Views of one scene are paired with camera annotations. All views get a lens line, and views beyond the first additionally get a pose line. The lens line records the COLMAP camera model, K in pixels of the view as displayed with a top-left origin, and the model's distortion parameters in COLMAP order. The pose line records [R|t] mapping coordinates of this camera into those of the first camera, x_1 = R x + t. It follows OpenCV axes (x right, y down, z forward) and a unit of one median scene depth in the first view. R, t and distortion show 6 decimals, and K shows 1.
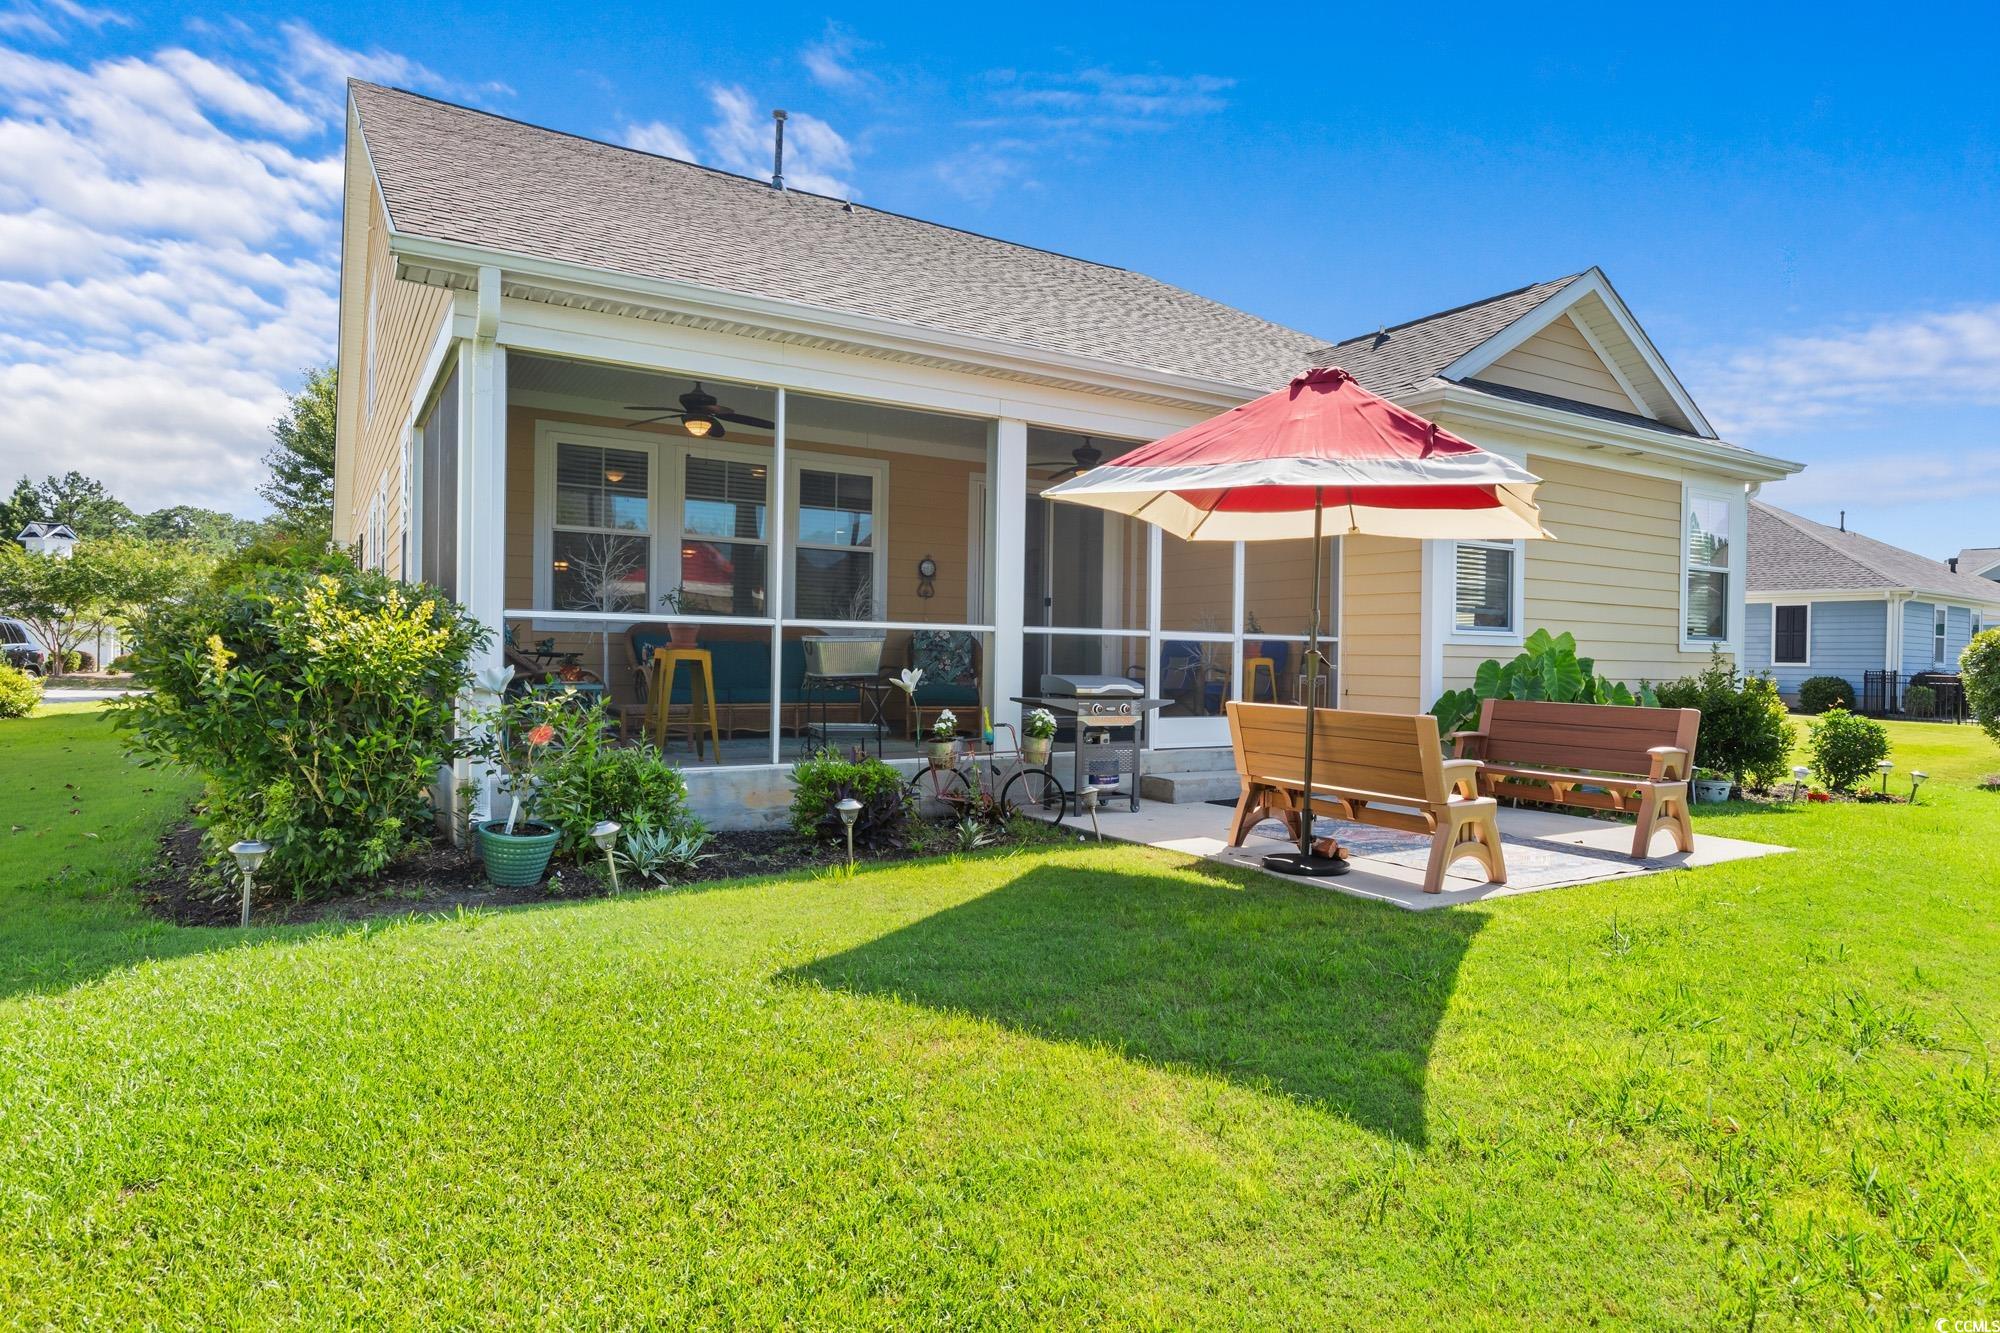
lens RADIAL K [[1103.8, 0, 1000.0], [0, 1103.8, 666.5], [0, 0, 1]] dist [0.001197, 0.000183]
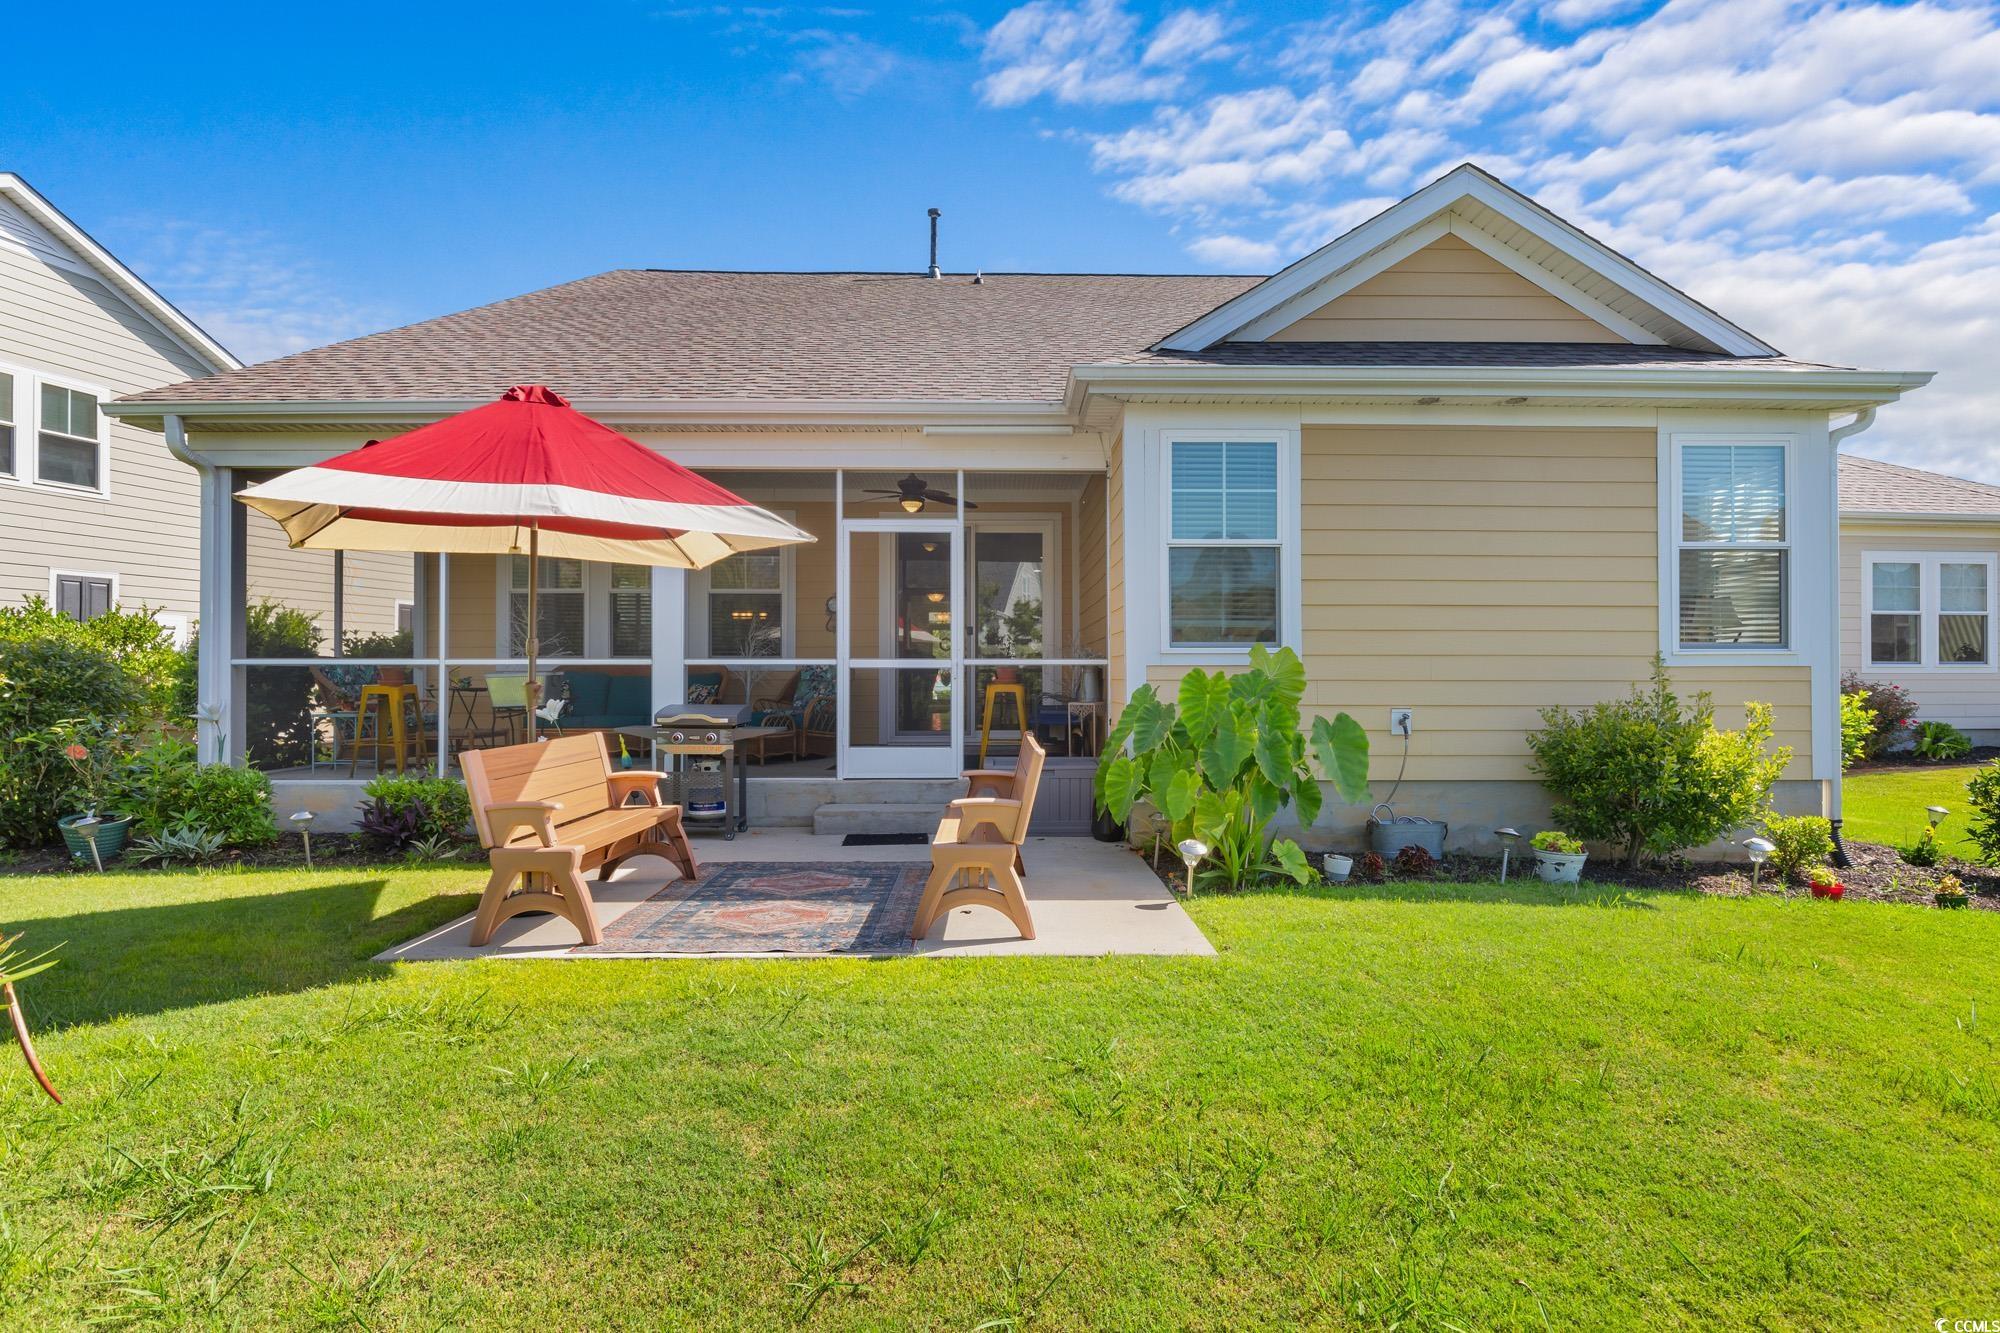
lens RADIAL K [[1024.9, 0, 1000.0], [0, 1024.9, 666.5], [0, 0, 1]] dist [-0.001287, -0.000465]
pose [[0.861334, -0.026161, -0.507365, 0.603613], [0.007257, 0.999205, -0.039202, 0.009031], [0.507987, 0.030085, 0.860839, 0.234015]]
